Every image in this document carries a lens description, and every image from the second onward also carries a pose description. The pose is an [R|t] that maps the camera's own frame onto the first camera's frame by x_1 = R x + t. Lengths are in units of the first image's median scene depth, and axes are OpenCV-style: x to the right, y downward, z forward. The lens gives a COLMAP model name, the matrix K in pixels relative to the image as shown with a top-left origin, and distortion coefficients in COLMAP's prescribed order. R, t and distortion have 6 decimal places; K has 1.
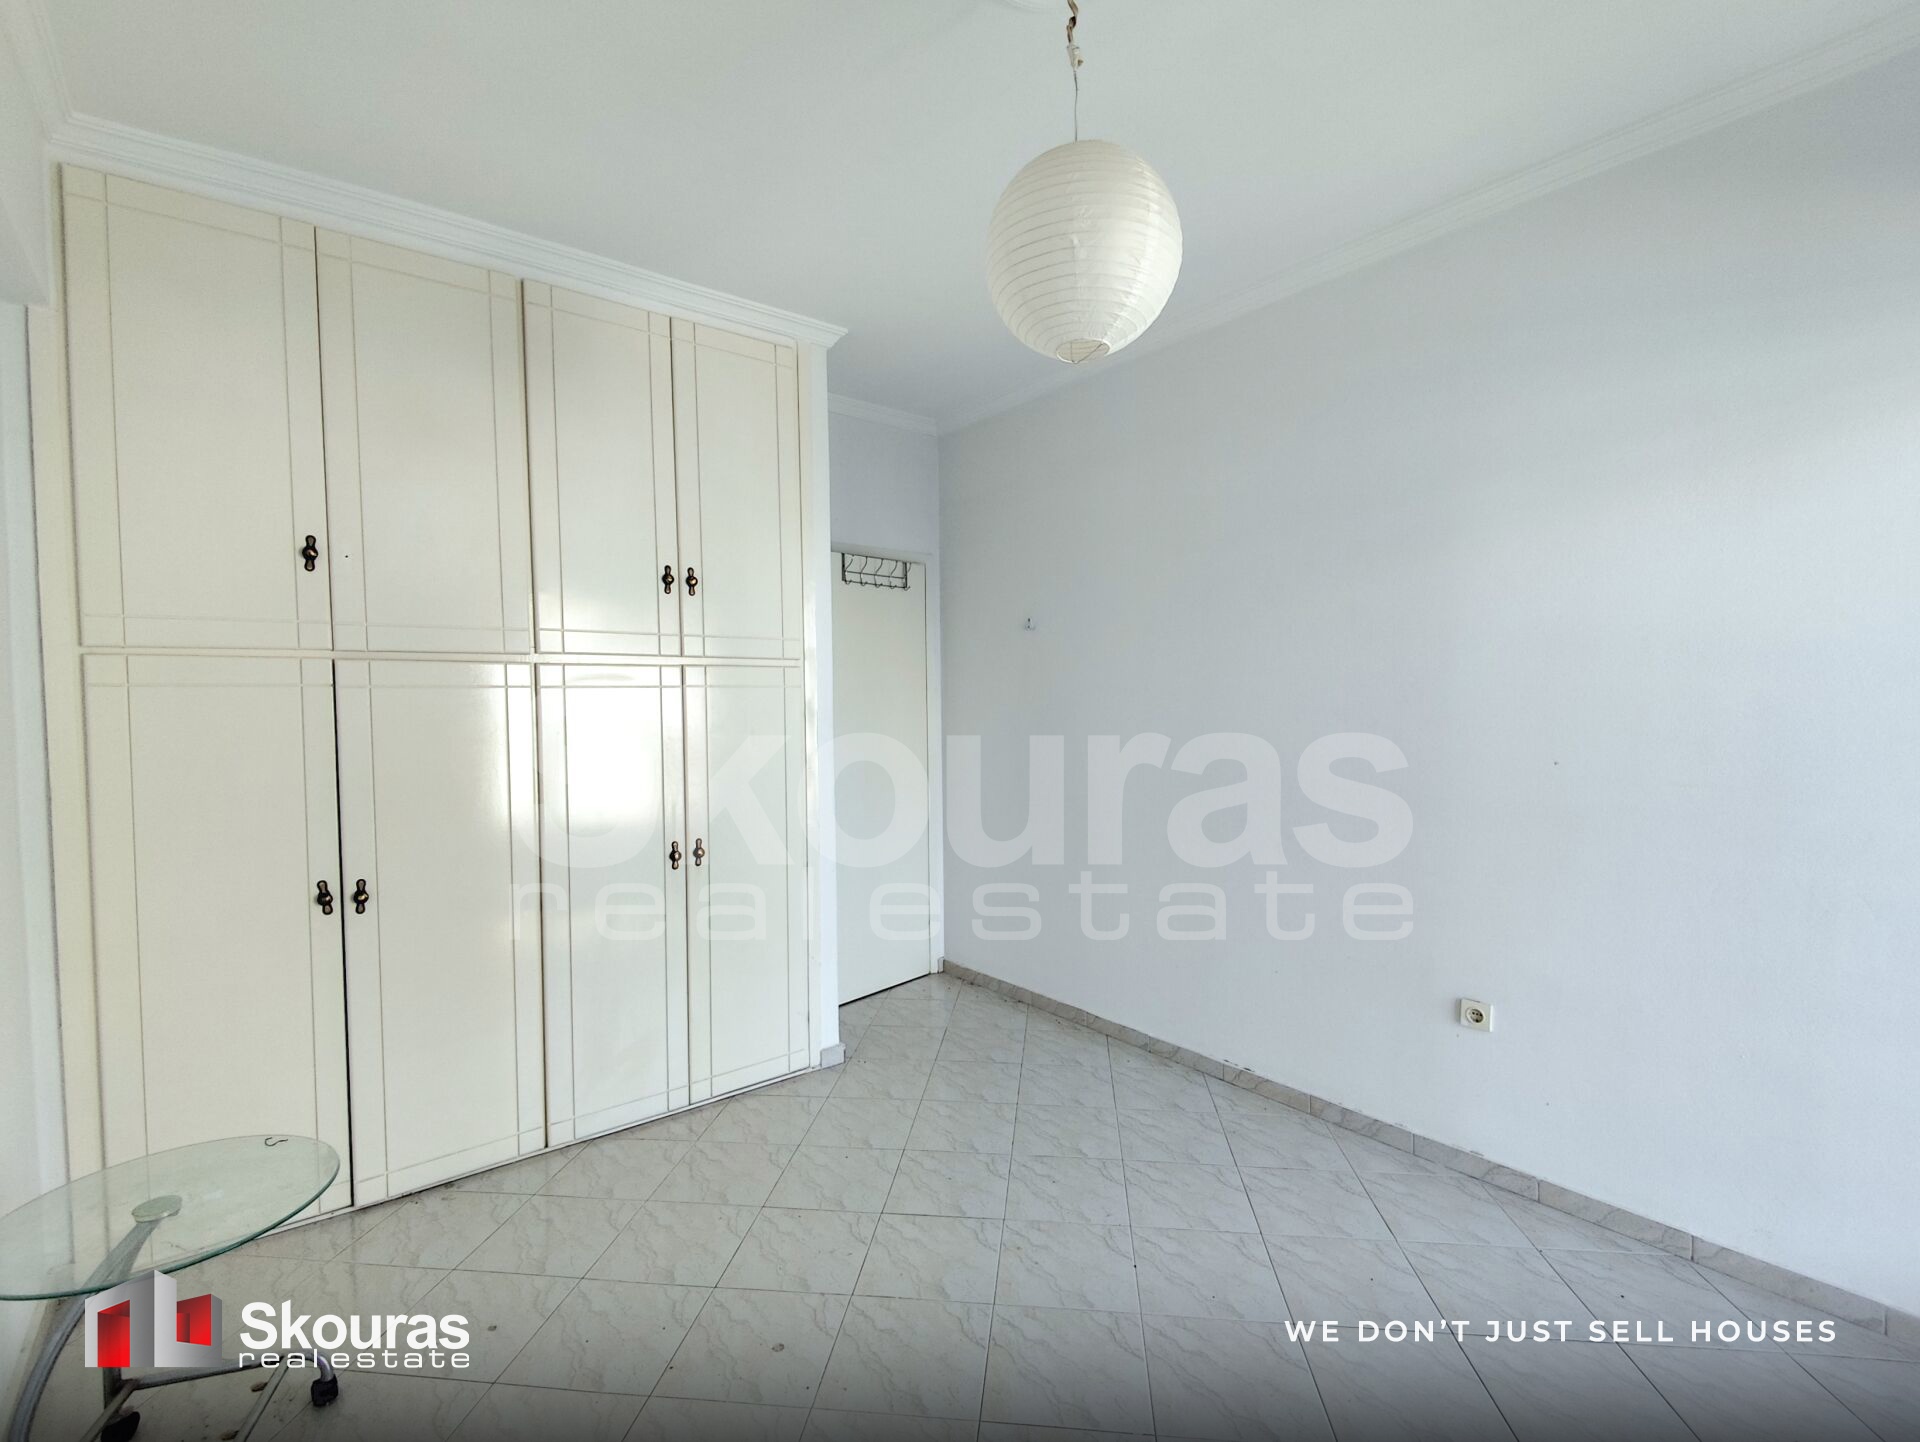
lens RADIAL K [[880.6, 0, 964.4], [0, 880.6, 734.9], [0, 0, 1]] dist [0.036514, -0.025823]
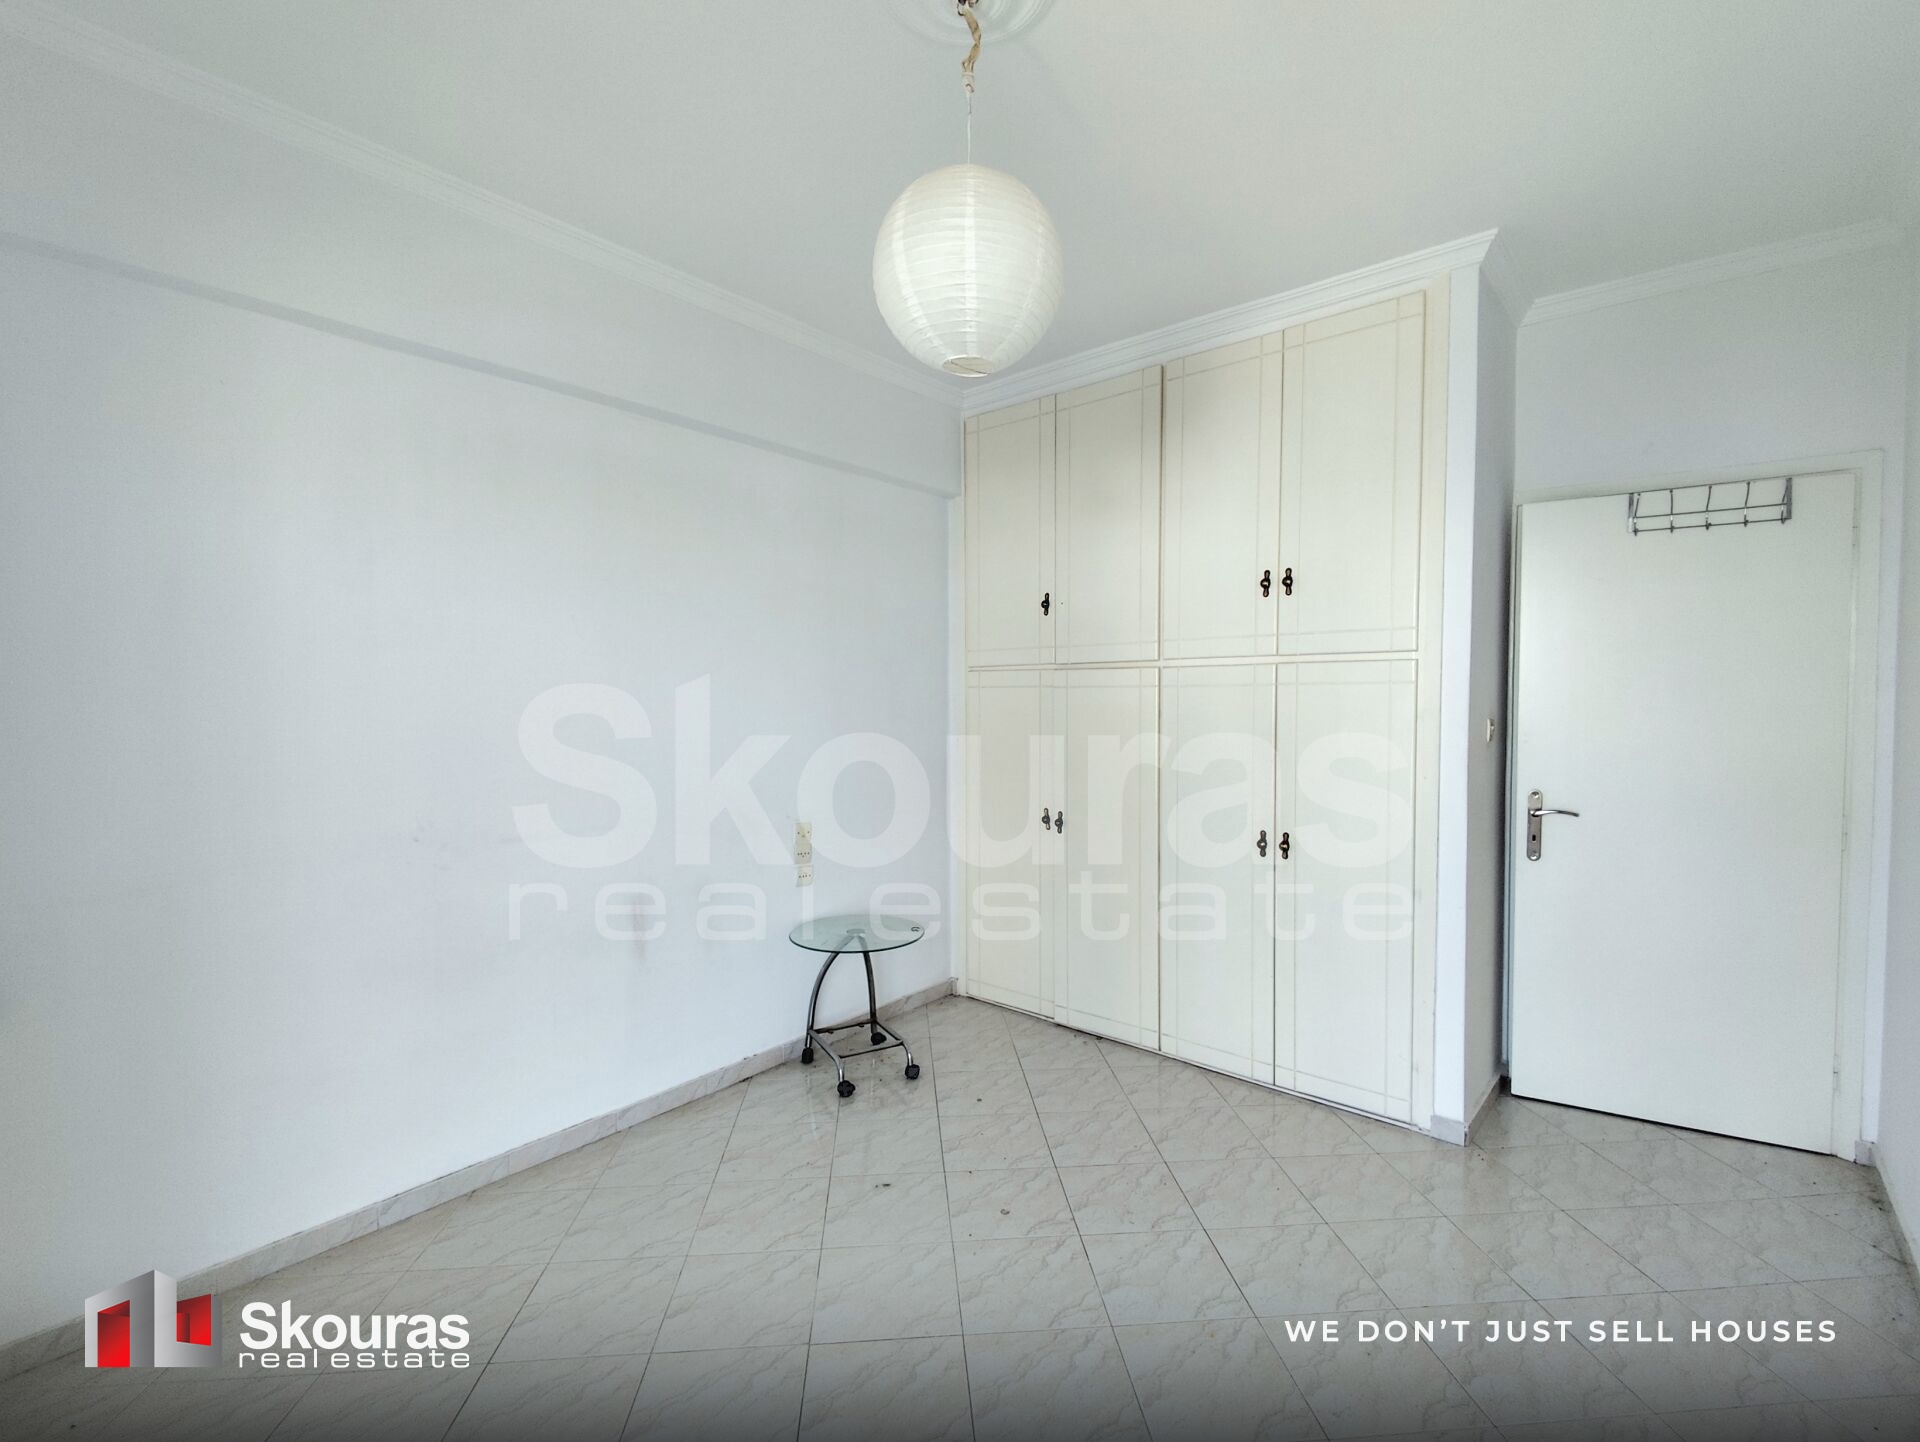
lens RADIAL K [[880.6, 0, 964.4], [0, 880.6, 734.9], [0, 0, 1]] dist [0.036514, -0.025823]
pose [[0.188245, 0.053695, -0.980653, 0.633304], [-0.039164, 0.998121, 0.047133, -0.029555], [0.981341, 0.029534, 0.189994, 0.439399]]
